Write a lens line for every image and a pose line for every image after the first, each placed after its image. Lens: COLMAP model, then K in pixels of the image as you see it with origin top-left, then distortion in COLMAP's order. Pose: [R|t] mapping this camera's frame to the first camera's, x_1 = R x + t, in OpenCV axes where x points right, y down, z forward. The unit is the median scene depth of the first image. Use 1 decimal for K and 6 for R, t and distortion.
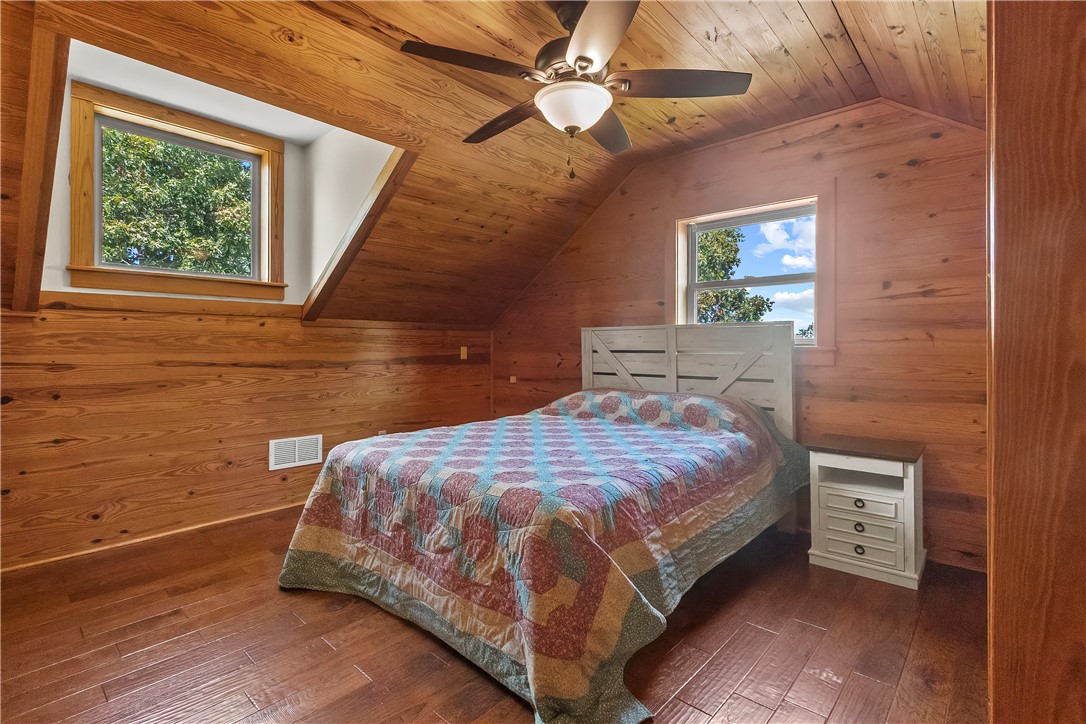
lens RADIAL K [[512.3, 0, 542.0], [0, 512.3, 353.4], [0, 0, 1]] dist [0.008402, -0.003014]
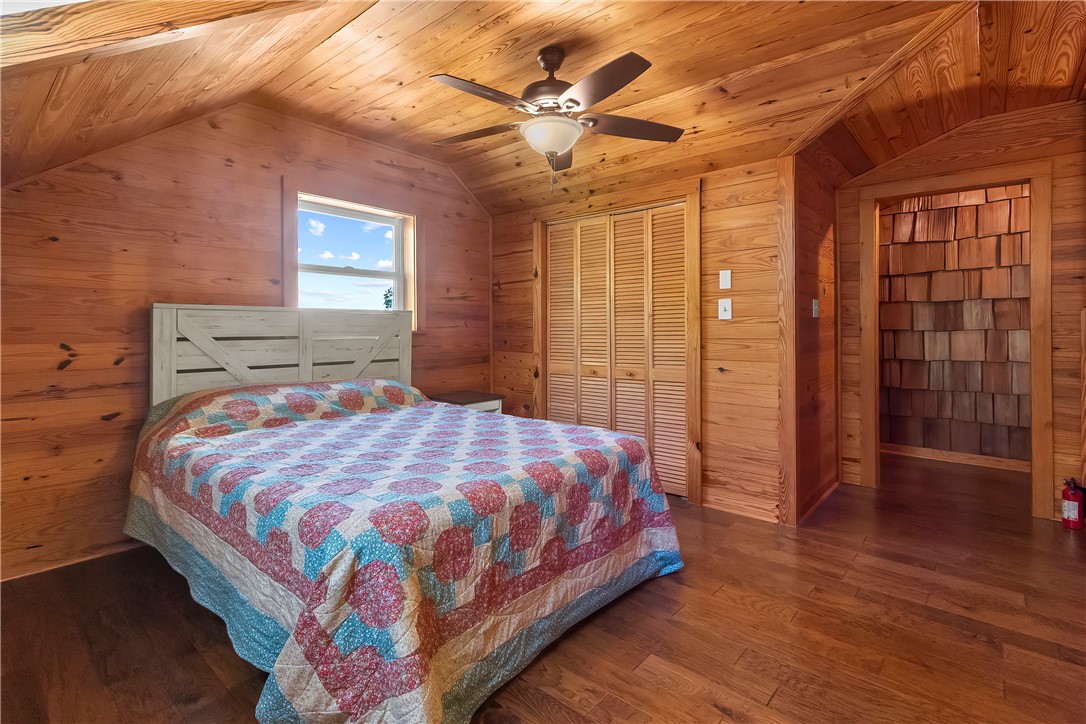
lens RADIAL K [[512.3, 0, 542.6], [0, 512.3, 333.0], [0, 0, 1]] dist [0.008402, -0.003014]
pose [[-0.022199, -0.008460, 0.999718, -1.083424], [0.014043, 0.999863, 0.008774, -0.021174], [-0.999655, 0.014234, -0.022077, 0.979045]]
